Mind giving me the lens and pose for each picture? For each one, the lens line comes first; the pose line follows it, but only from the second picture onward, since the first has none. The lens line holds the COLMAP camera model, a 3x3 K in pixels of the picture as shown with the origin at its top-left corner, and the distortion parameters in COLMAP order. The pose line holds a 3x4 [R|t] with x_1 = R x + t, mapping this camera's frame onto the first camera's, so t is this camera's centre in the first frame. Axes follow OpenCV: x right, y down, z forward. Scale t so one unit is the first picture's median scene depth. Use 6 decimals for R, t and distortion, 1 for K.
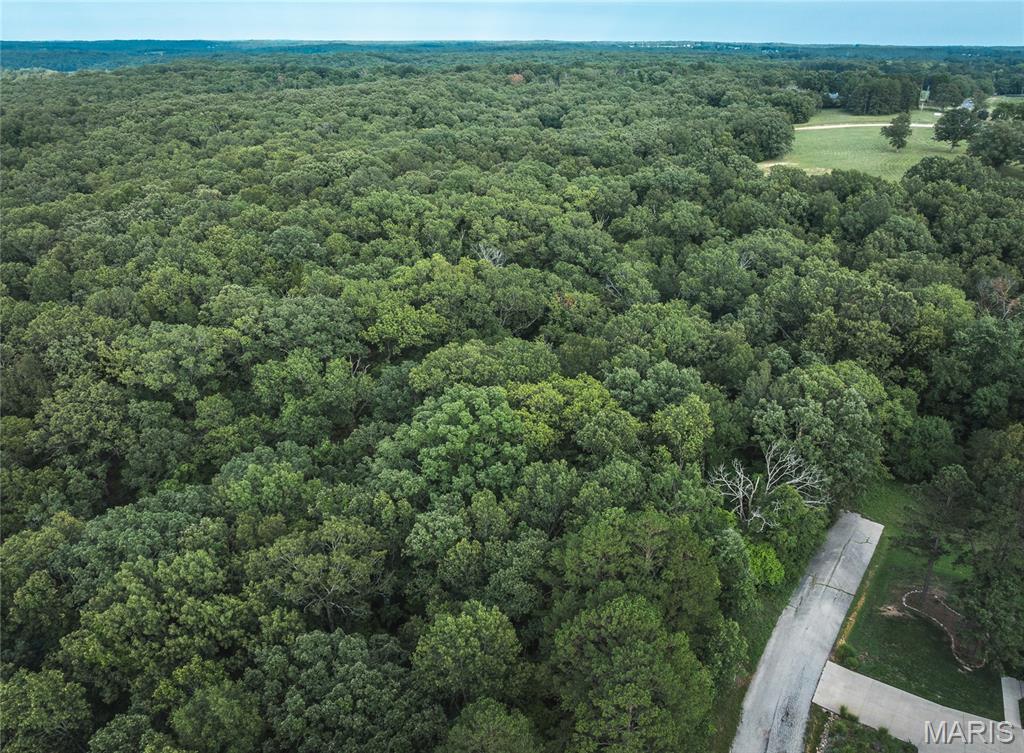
lens RADIAL K [[757.9, 0, 505.9], [0, 757.9, 368.6], [0, 0, 1]] dist [-0.043670, 0.009397]
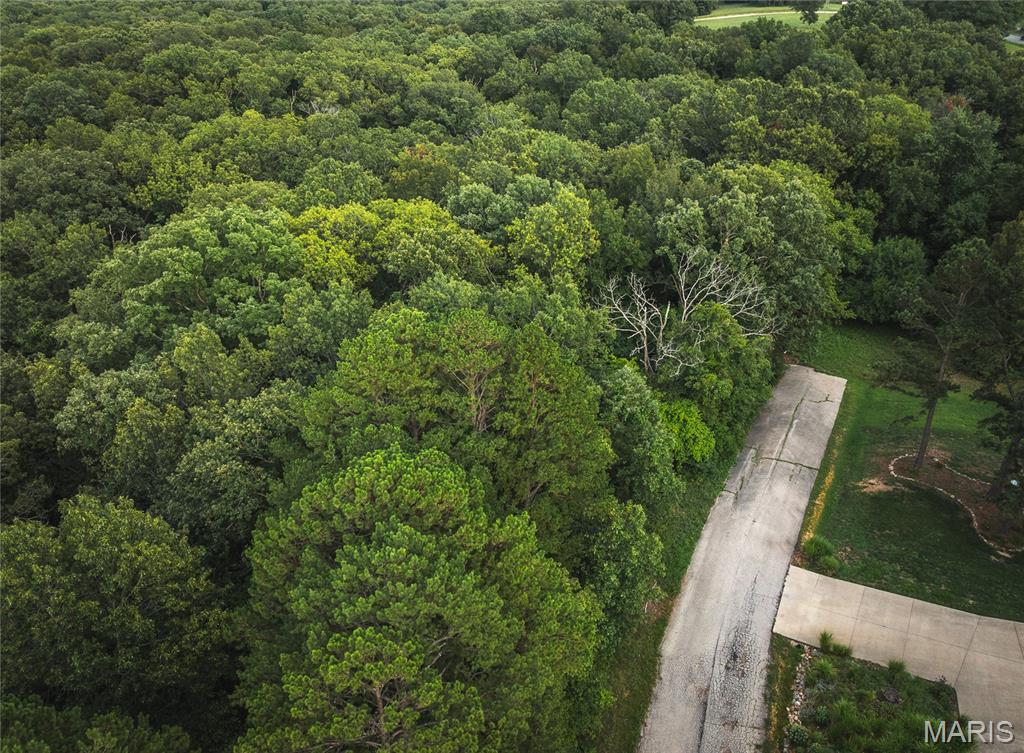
lens RADIAL K [[757.9, 0, 518.2], [0, 757.9, 383.9], [0, 0, 1]] dist [-0.043670, 0.009397]
pose [[0.990820, -0.067835, 0.116938, 0.120529], [0.060301, 0.995942, 0.066807, 0.156606], [-0.120996, -0.059142, 0.990890, 0.351671]]
